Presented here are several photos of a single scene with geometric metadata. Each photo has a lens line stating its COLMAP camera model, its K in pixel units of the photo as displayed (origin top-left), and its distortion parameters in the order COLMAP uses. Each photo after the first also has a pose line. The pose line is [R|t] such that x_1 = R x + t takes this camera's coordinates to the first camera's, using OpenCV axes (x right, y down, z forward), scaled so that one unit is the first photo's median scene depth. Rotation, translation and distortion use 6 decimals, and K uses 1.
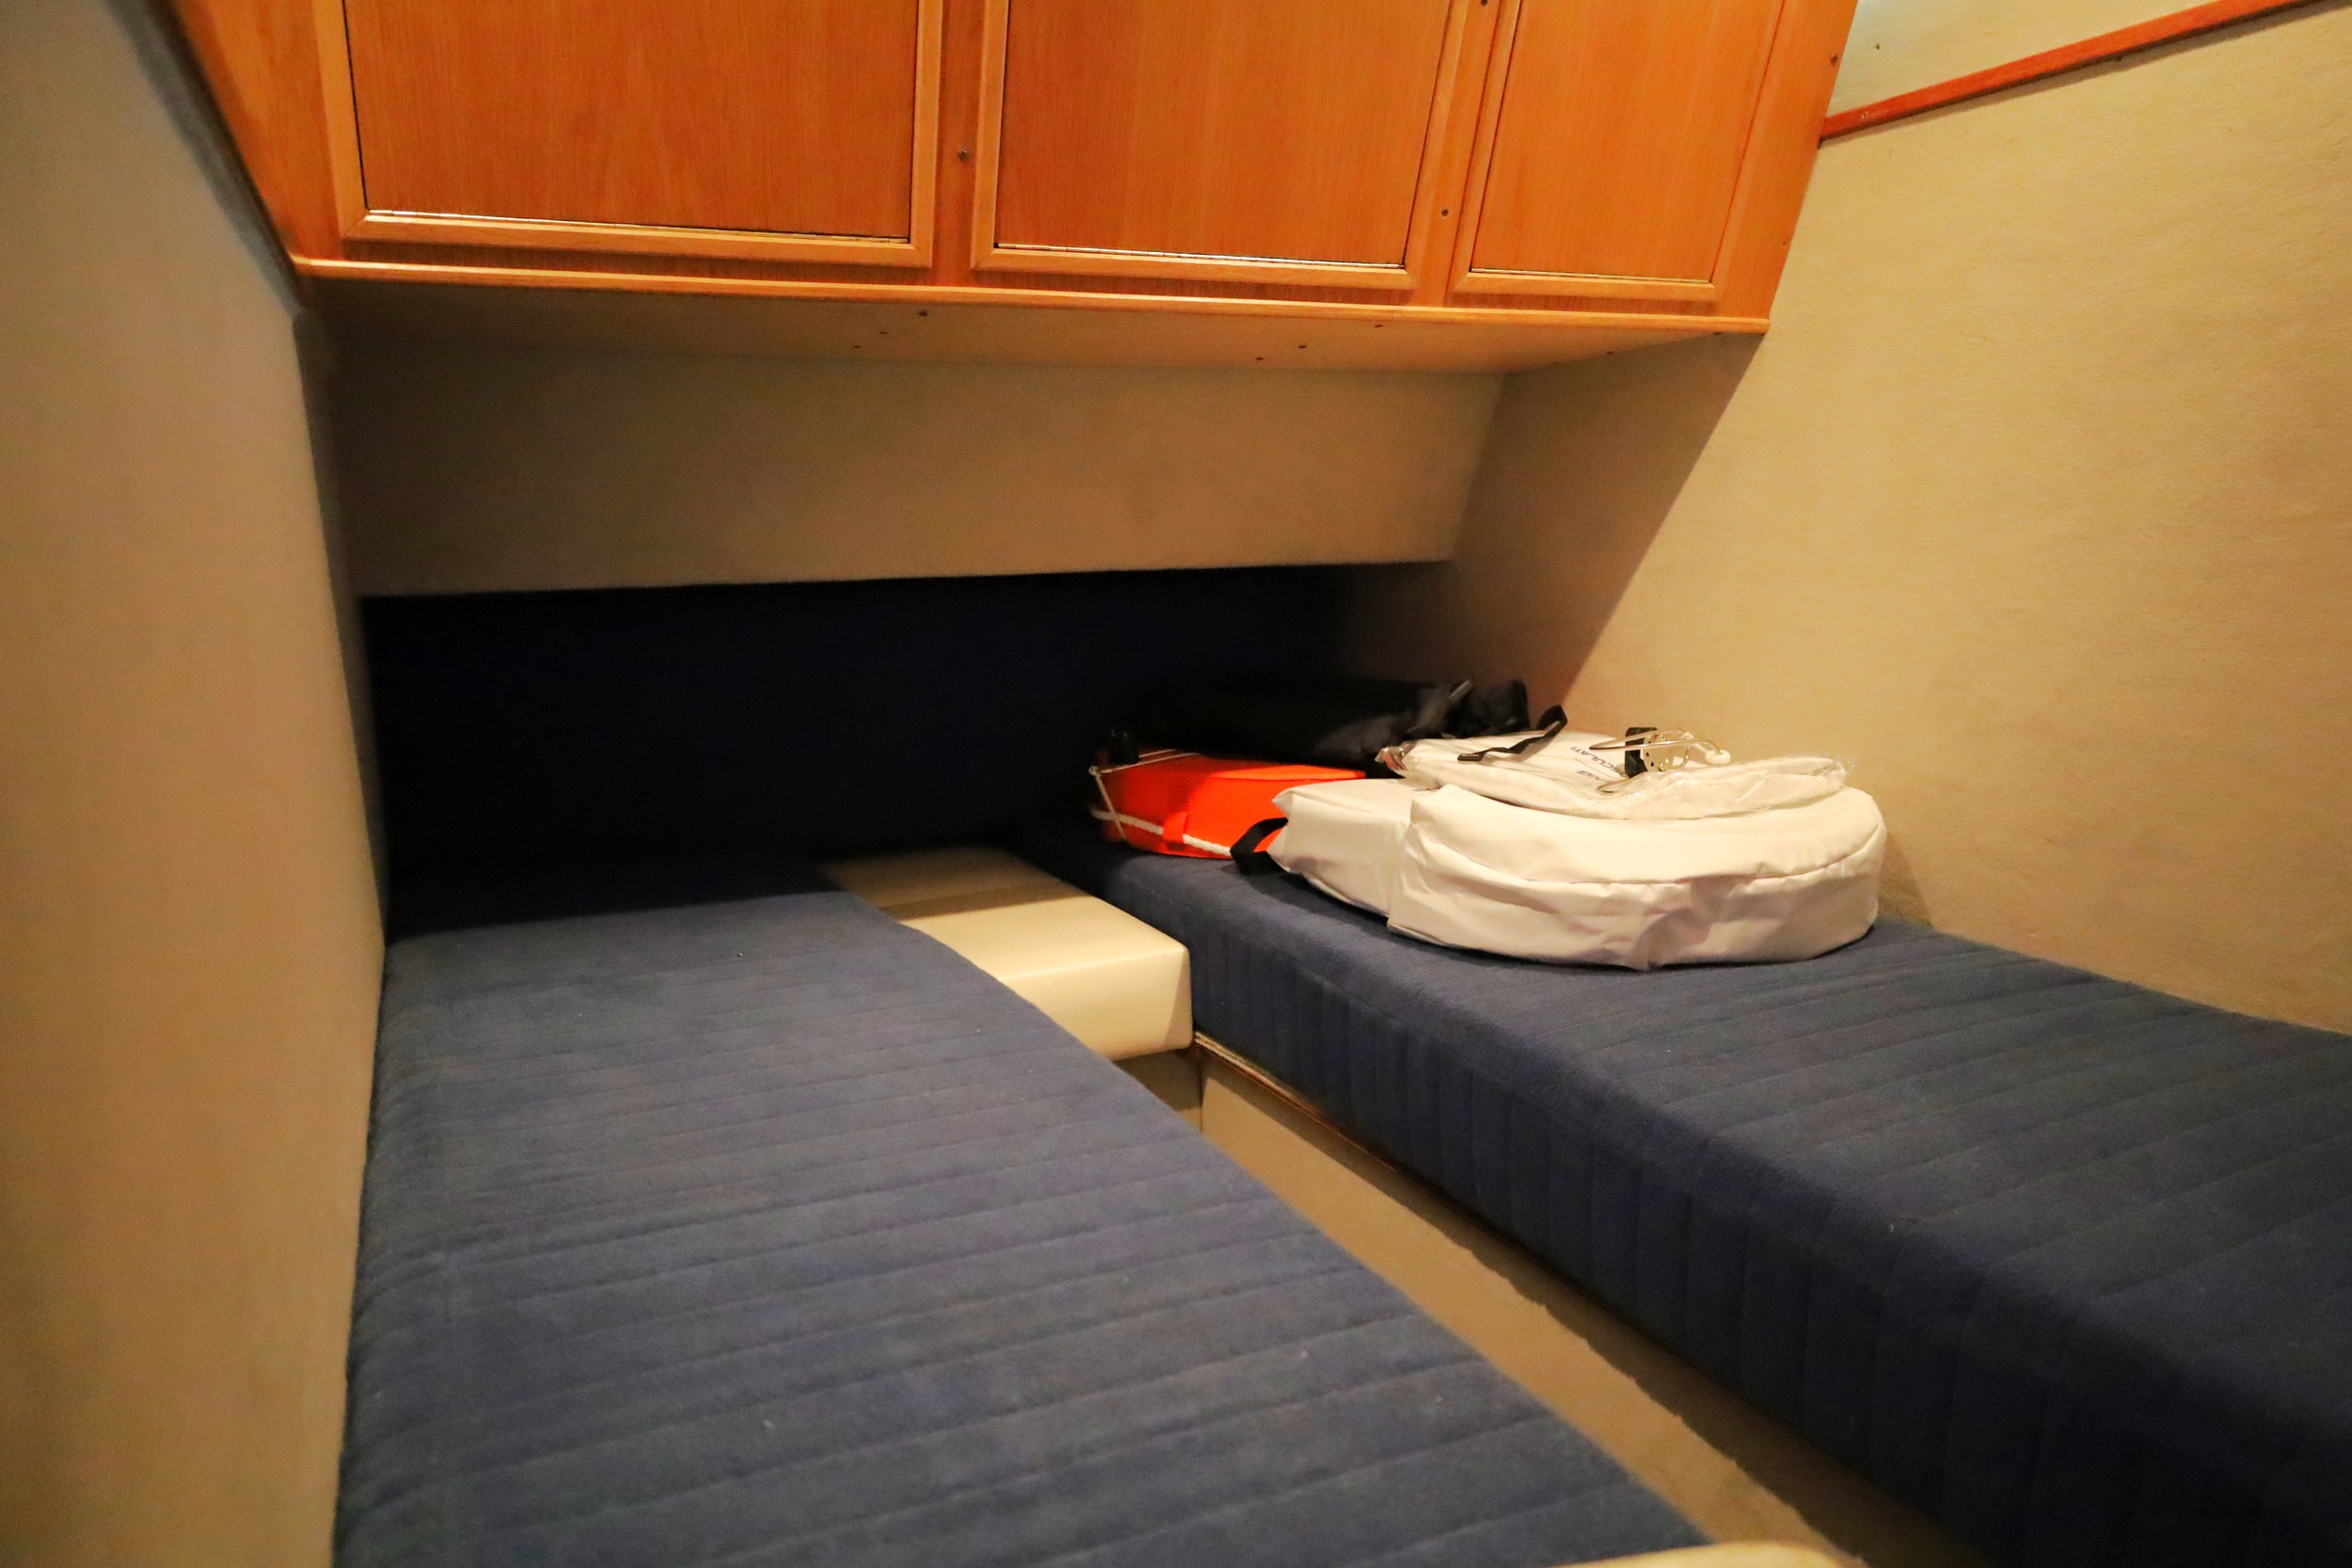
lens RADIAL K [[1628.3, 0, 1173.0], [0, 1628.3, 778.5], [0, 0, 1]] dist [-0.007271, 0.001578]
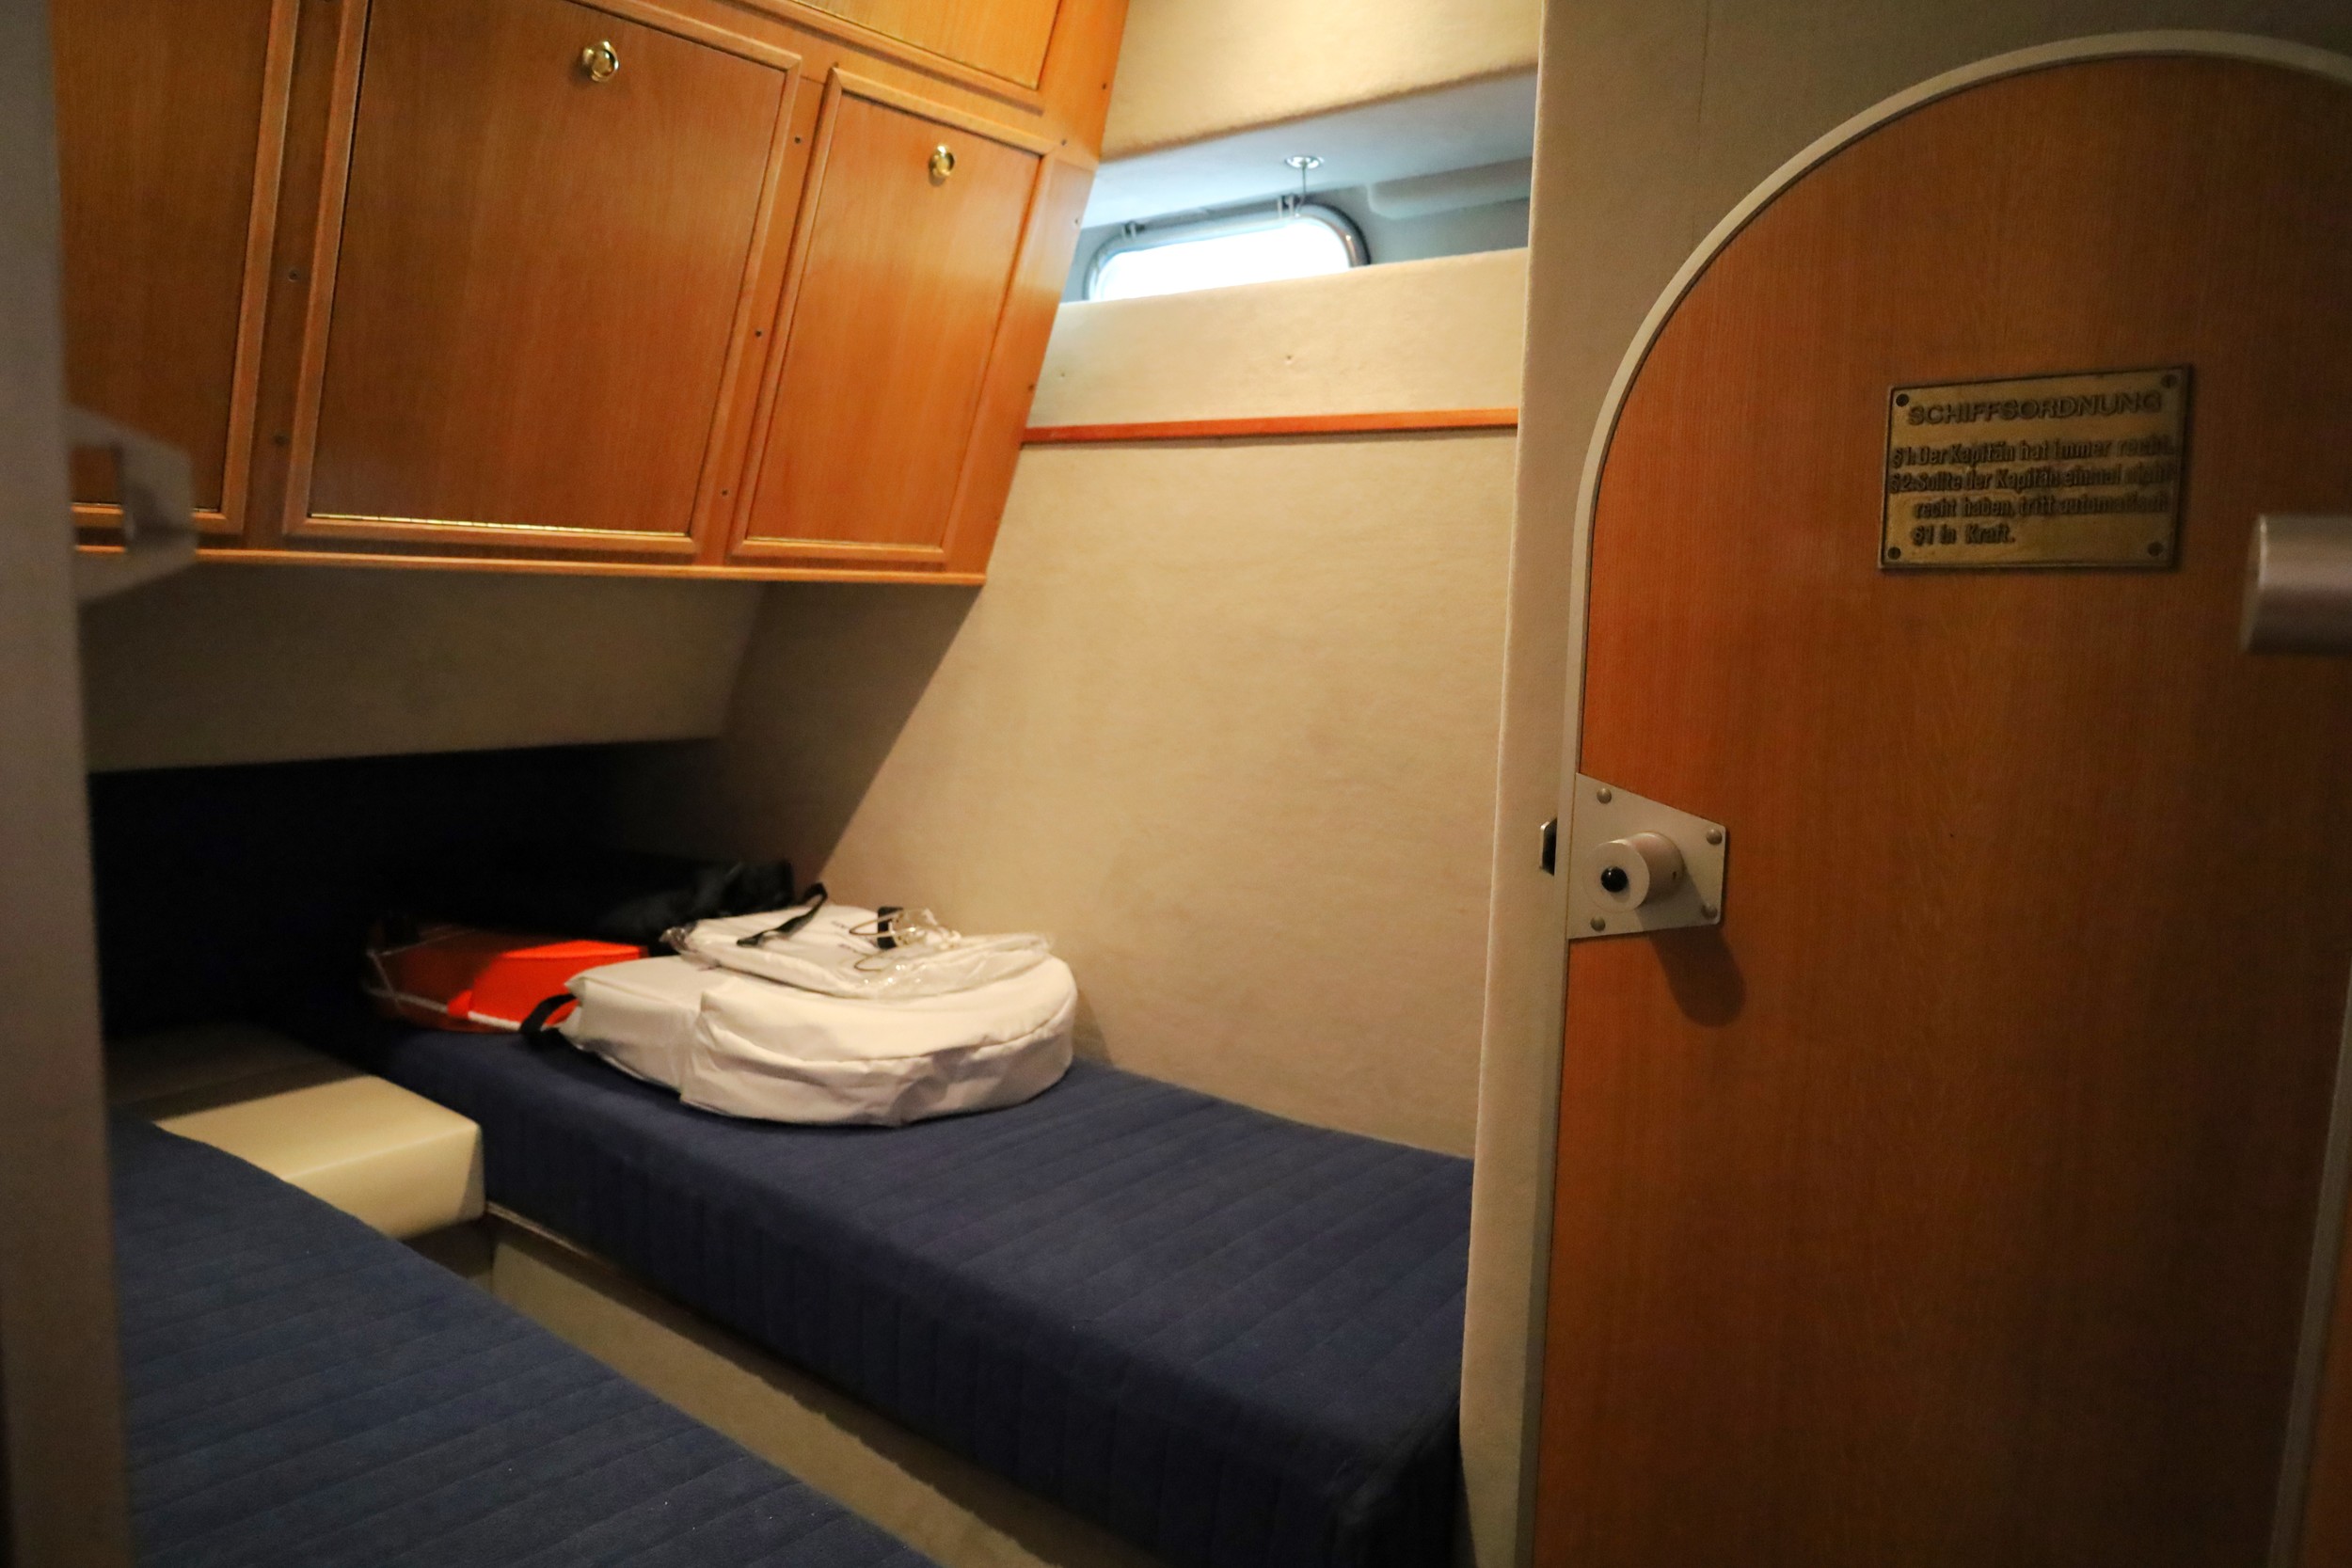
lens RADIAL K [[1628.3, 0, 1181.6], [0, 1628.3, 783.2], [0, 0, 1]] dist [-0.007271, 0.001578]
pose [[0.894483, -0.003869, 0.447086, -0.068726], [0.019761, 0.999328, -0.030887, -0.097042], [-0.446665, 0.036463, 0.893958, -0.210371]]
